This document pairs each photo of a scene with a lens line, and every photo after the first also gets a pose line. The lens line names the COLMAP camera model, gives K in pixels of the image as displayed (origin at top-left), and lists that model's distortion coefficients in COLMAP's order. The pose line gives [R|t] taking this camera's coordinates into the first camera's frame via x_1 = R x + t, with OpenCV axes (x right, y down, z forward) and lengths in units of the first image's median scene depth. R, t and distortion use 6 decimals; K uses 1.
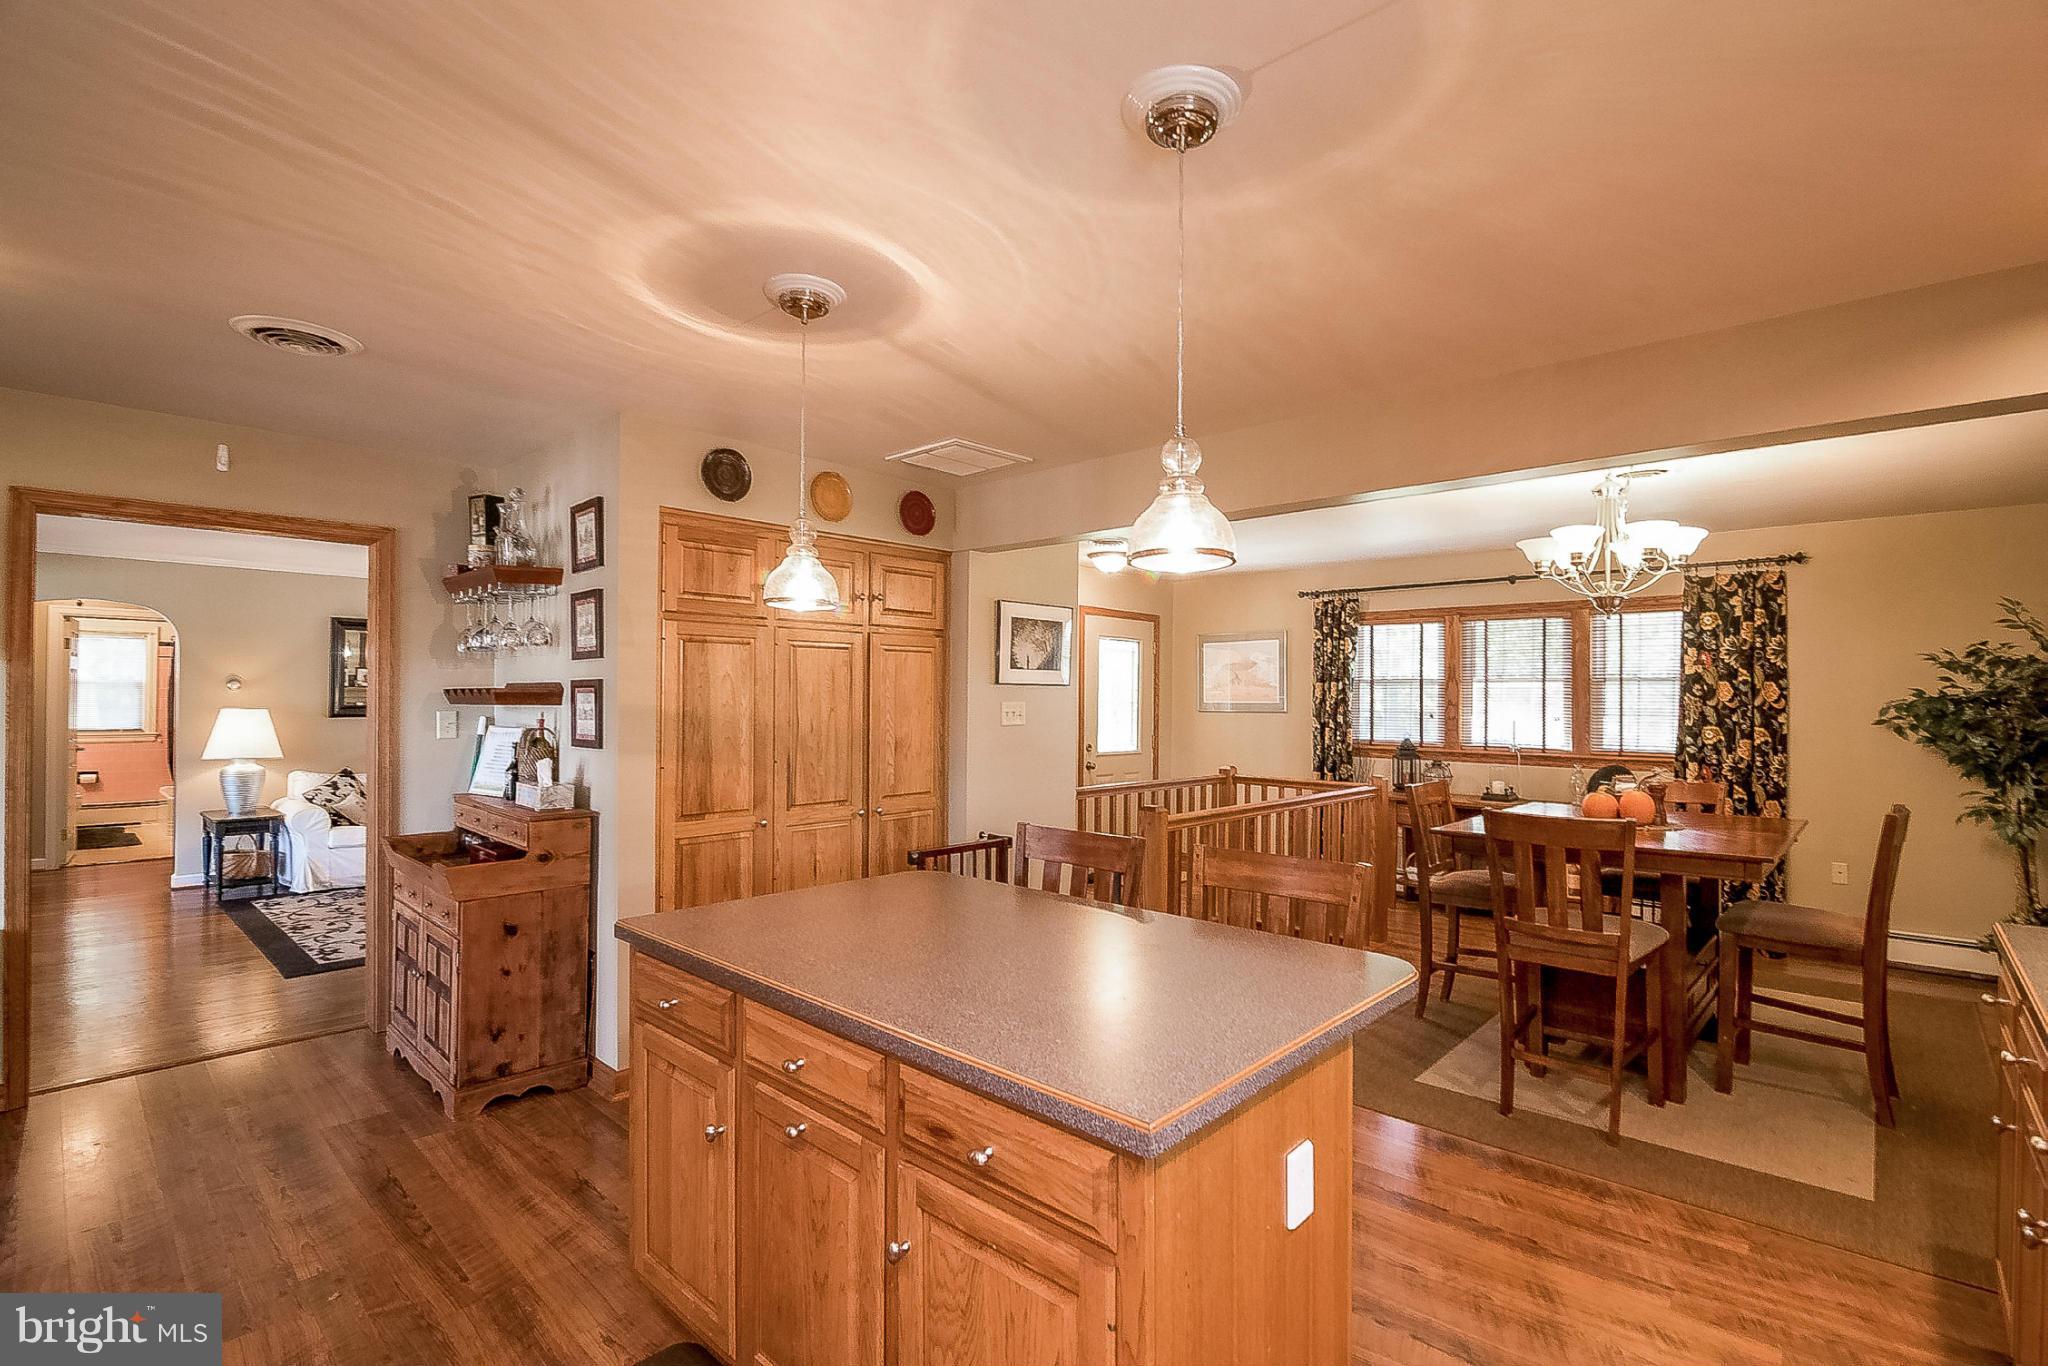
lens RADIAL K [[934.1, 0, 1040.0], [0, 934.1, 691.2], [0, 0, 1]] dist [-0.021623, 0.002492]
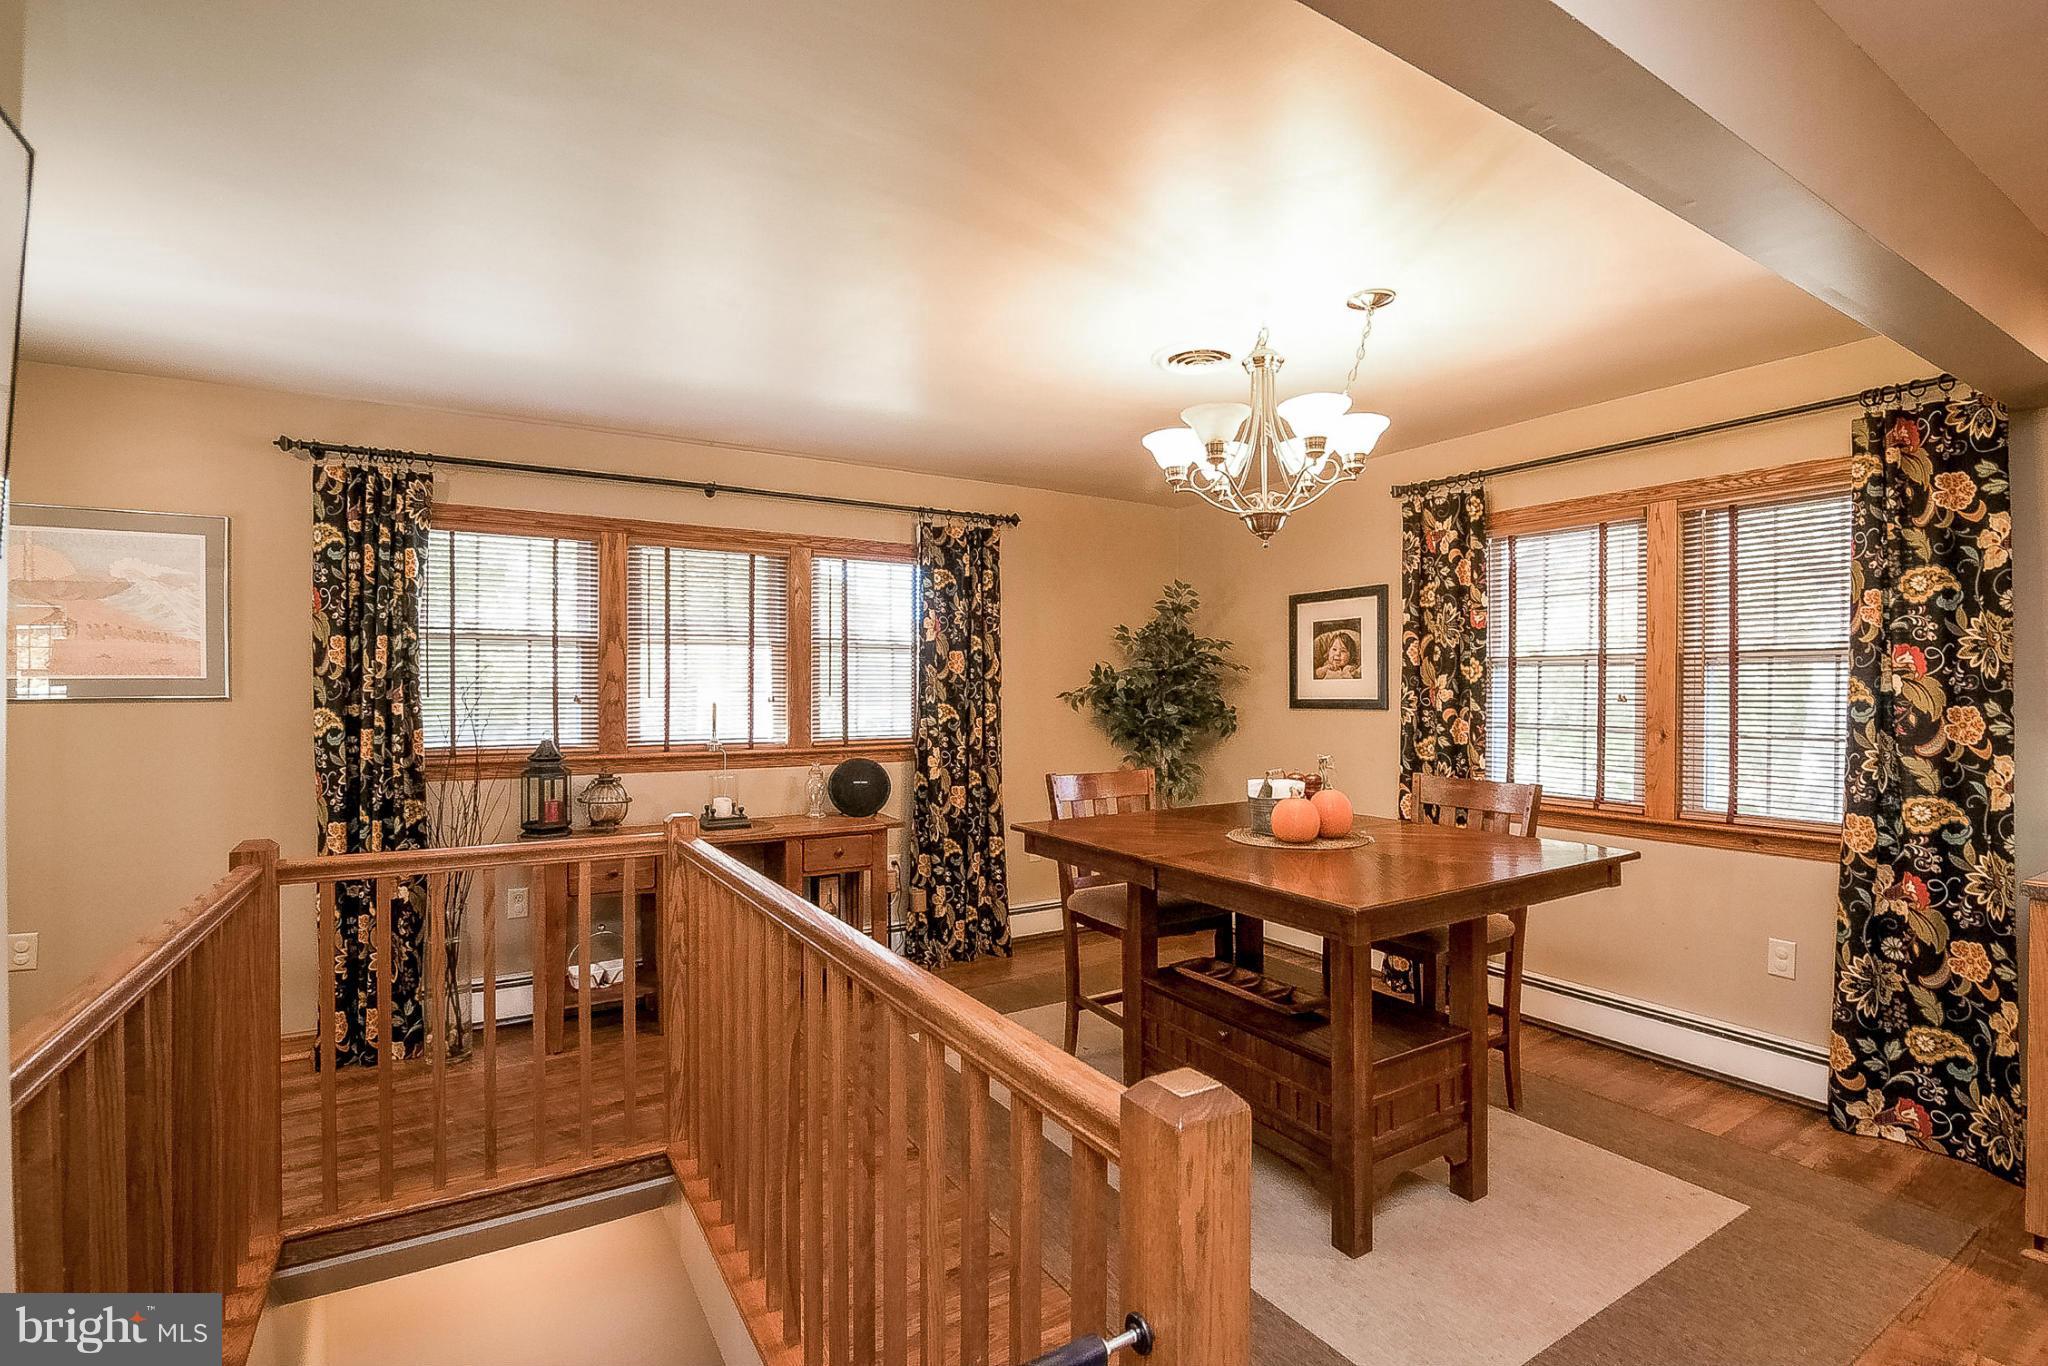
lens RADIAL K [[934.1, 0, 1024.8], [0, 934.1, 686.2], [0, 0, 1]] dist [-0.021623, 0.002492]
pose [[0.275386, -0.004565, 0.961323, -0.072966], [-0.004652, 0.999971, 0.006081, 0.015436], [-0.961322, -0.006147, 0.275357, 0.643929]]
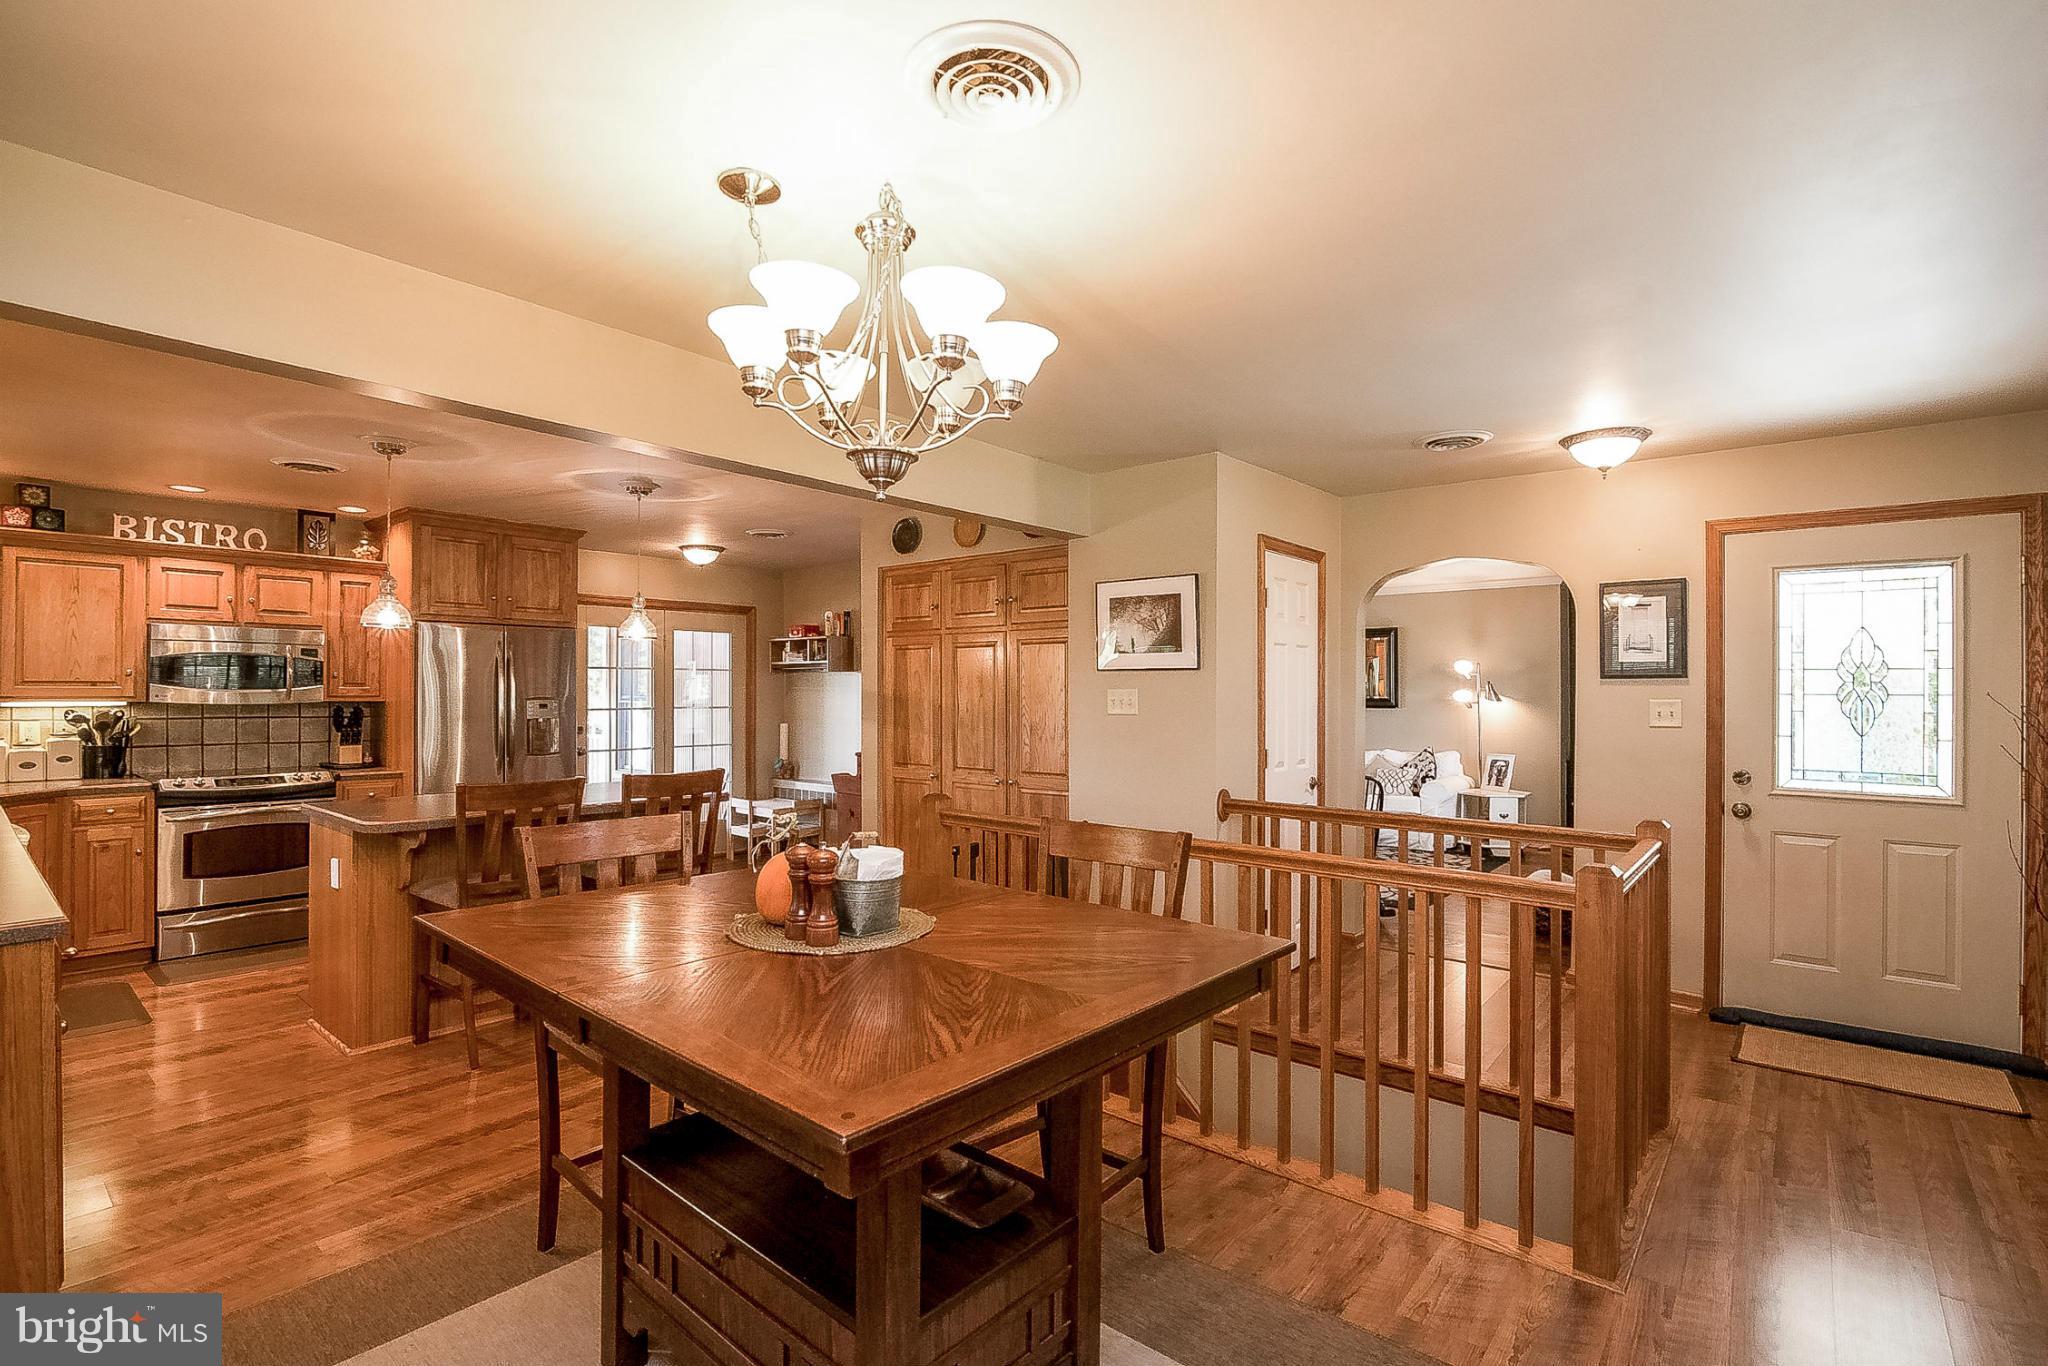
lens RADIAL K [[934.1, 0, 1021.2], [0, 934.1, 694.8], [0, 0, 1]] dist [-0.021623, 0.002492]
pose [[0.042787, -0.004652, -0.999073, 0.722051], [0.001769, 0.999988, -0.004580, 0.017190], [0.999083, -0.001571, 0.042795, 0.695881]]
